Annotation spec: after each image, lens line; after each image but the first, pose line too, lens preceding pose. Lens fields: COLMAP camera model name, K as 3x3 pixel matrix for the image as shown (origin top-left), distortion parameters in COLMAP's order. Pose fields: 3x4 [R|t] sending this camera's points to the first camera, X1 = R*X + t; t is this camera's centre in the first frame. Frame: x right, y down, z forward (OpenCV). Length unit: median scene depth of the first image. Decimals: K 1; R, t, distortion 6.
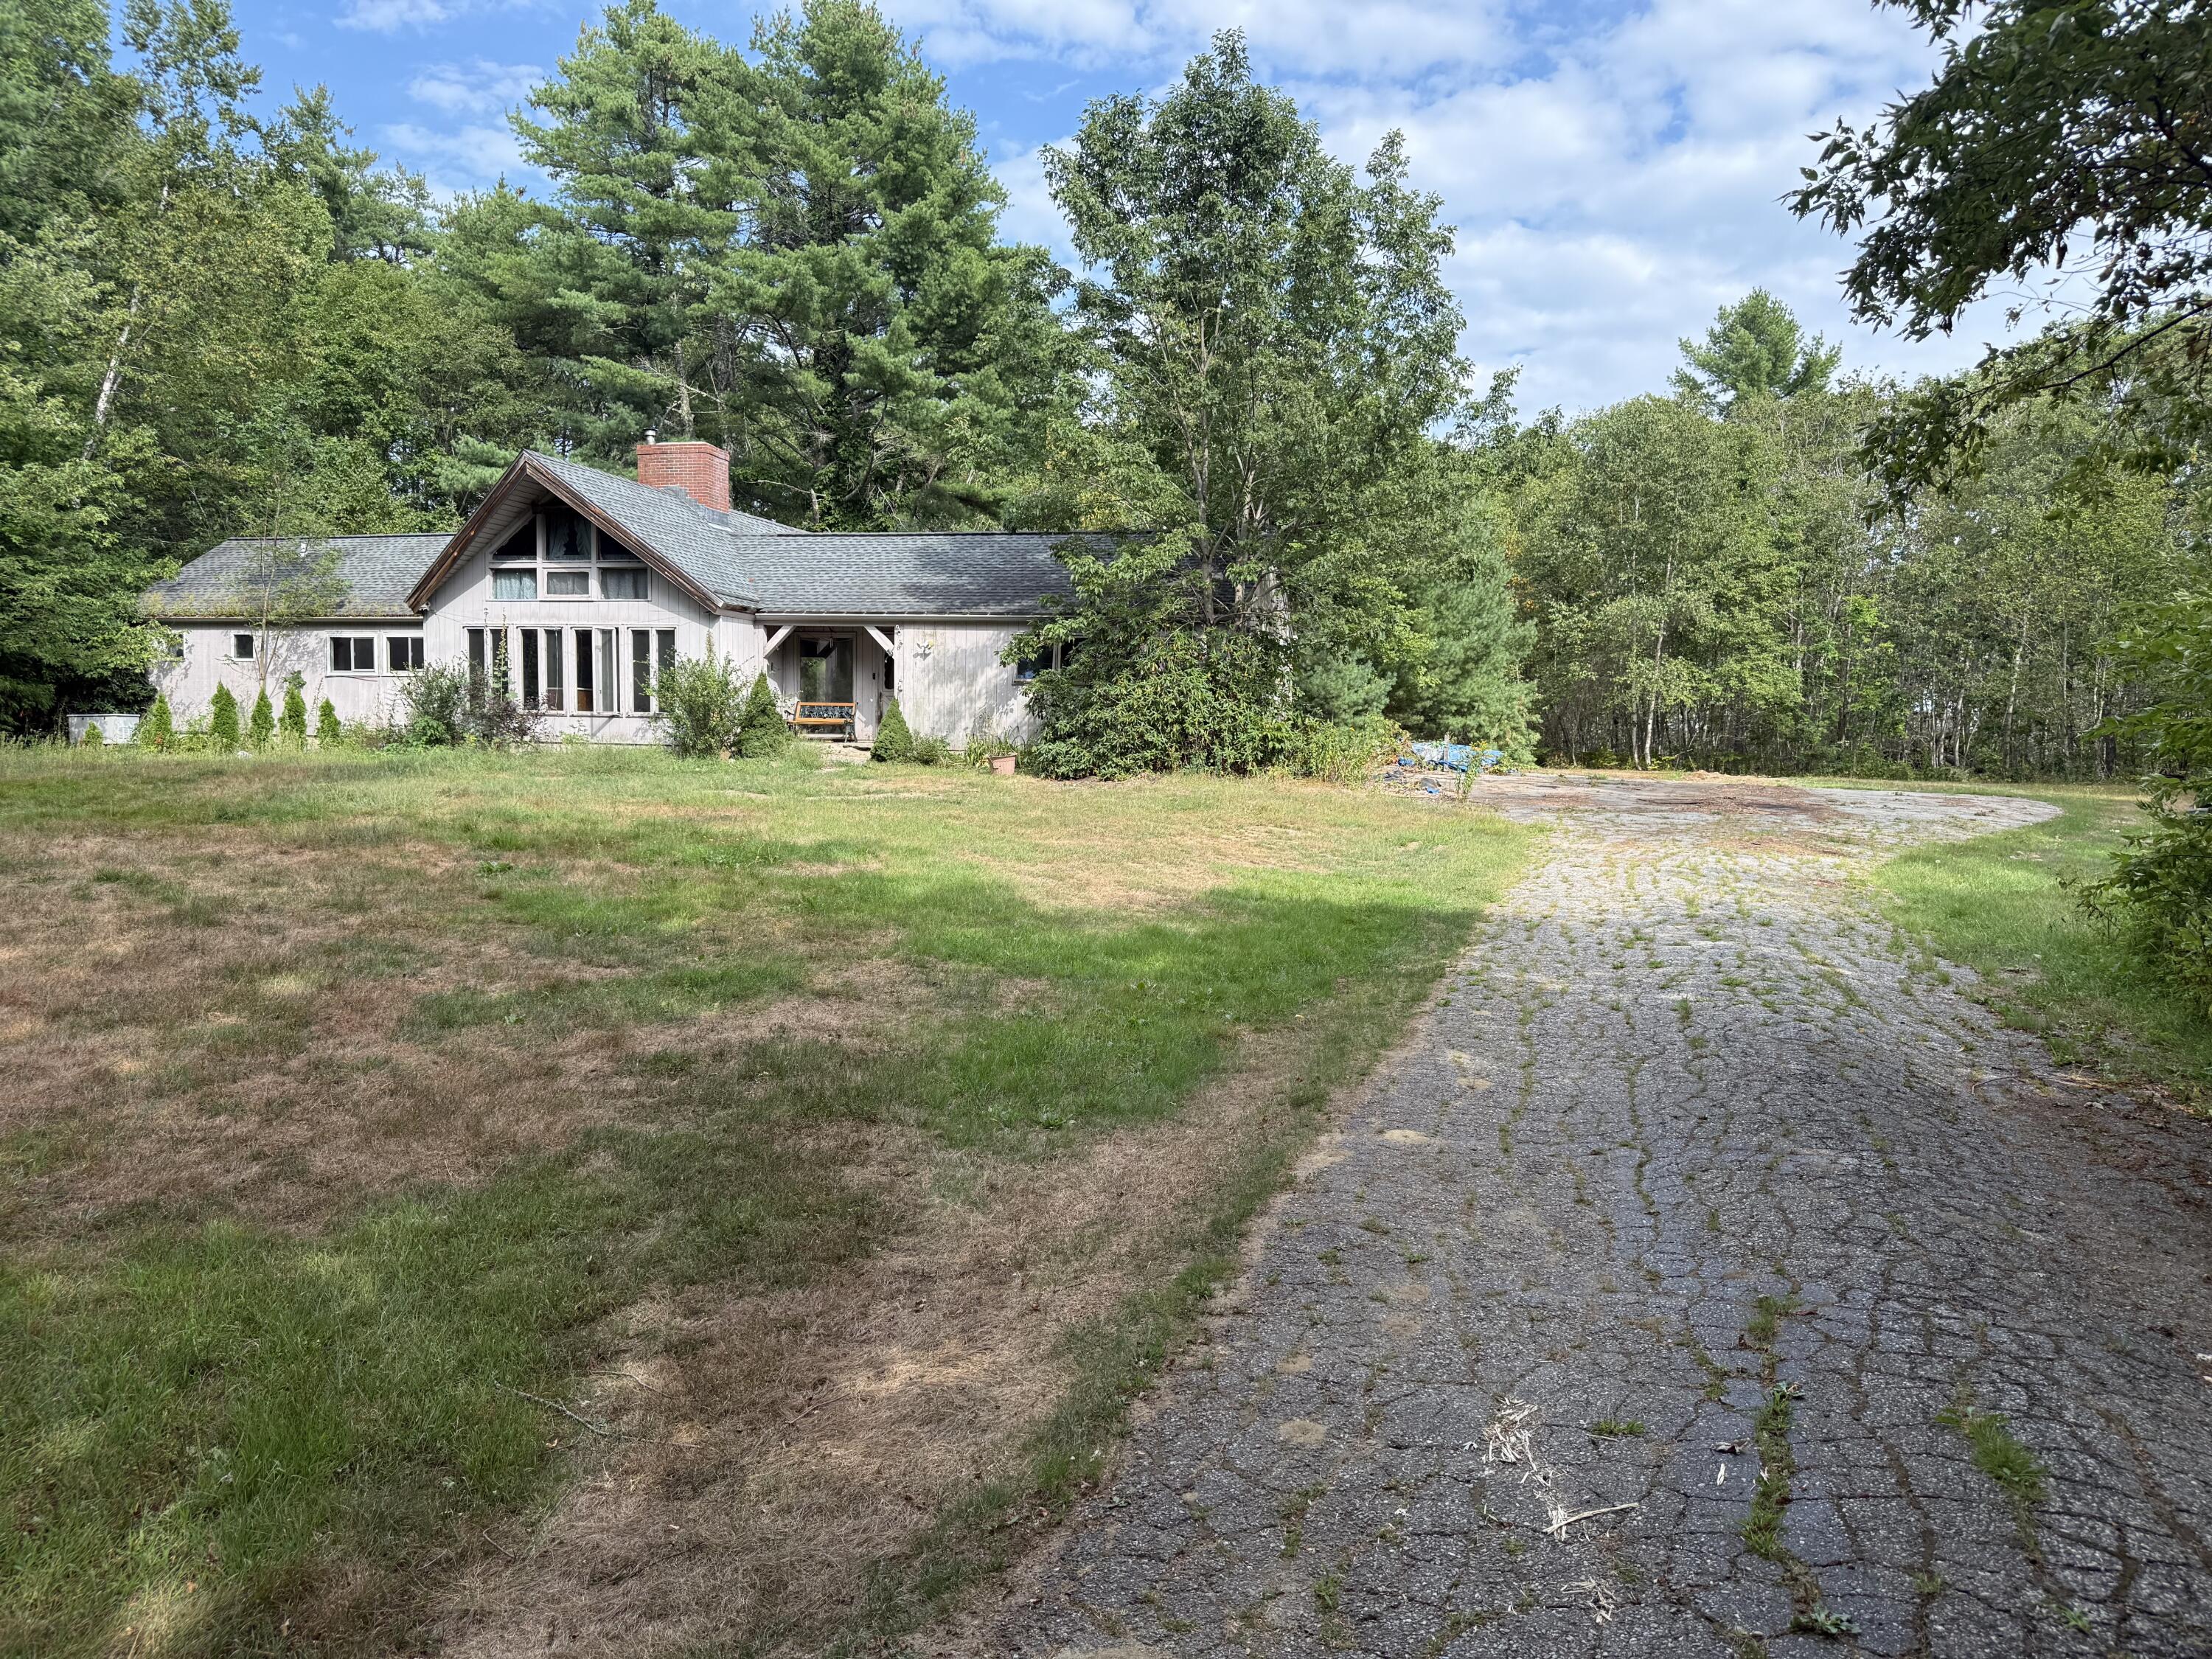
lens RADIAL K [[1560.7, 0, 1103.6], [0, 1560.7, 852.0], [0, 0, 1]] dist [0.023251, -0.026088]
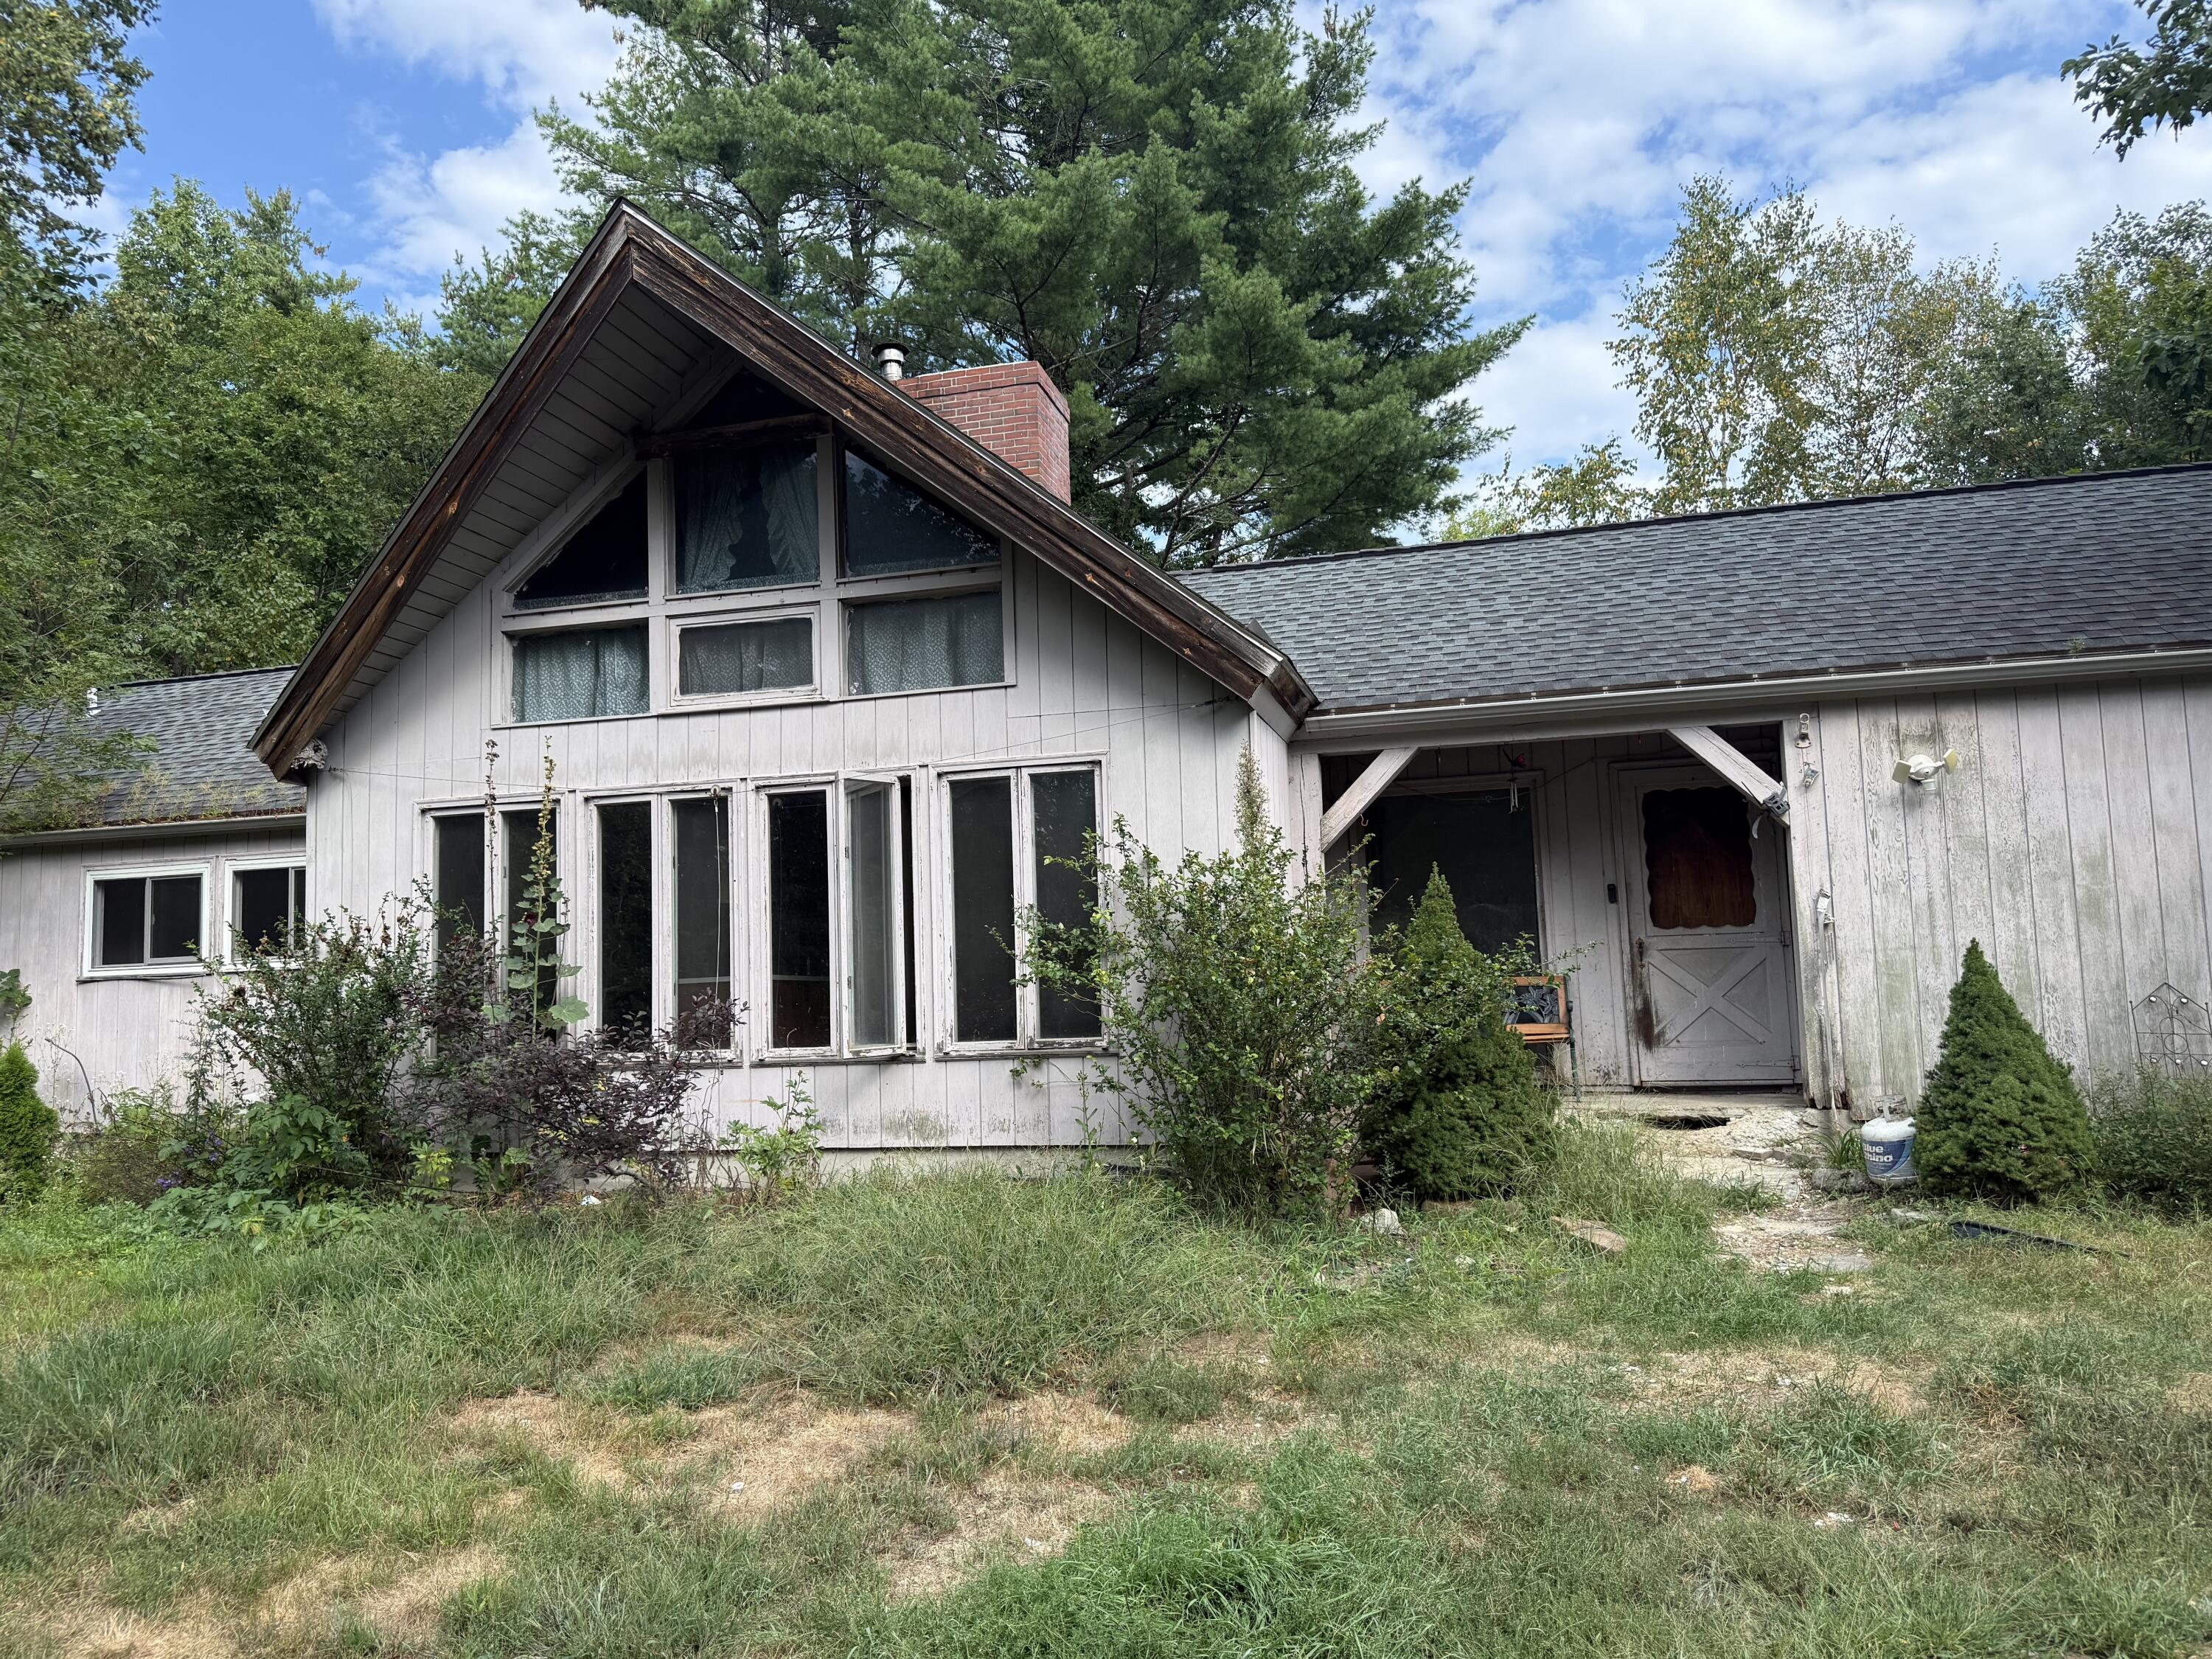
lens RADIAL K [[1560.7, 0, 1119.6], [0, 1560.7, 816.7], [0, 0, 1]] dist [0.023251, -0.026088]
pose [[0.998349, -0.056296, 0.011369, -0.268698], [0.057426, 0.981588, -0.182176, -0.074414], [-0.000904, 0.182528, 0.983200, 0.682739]]
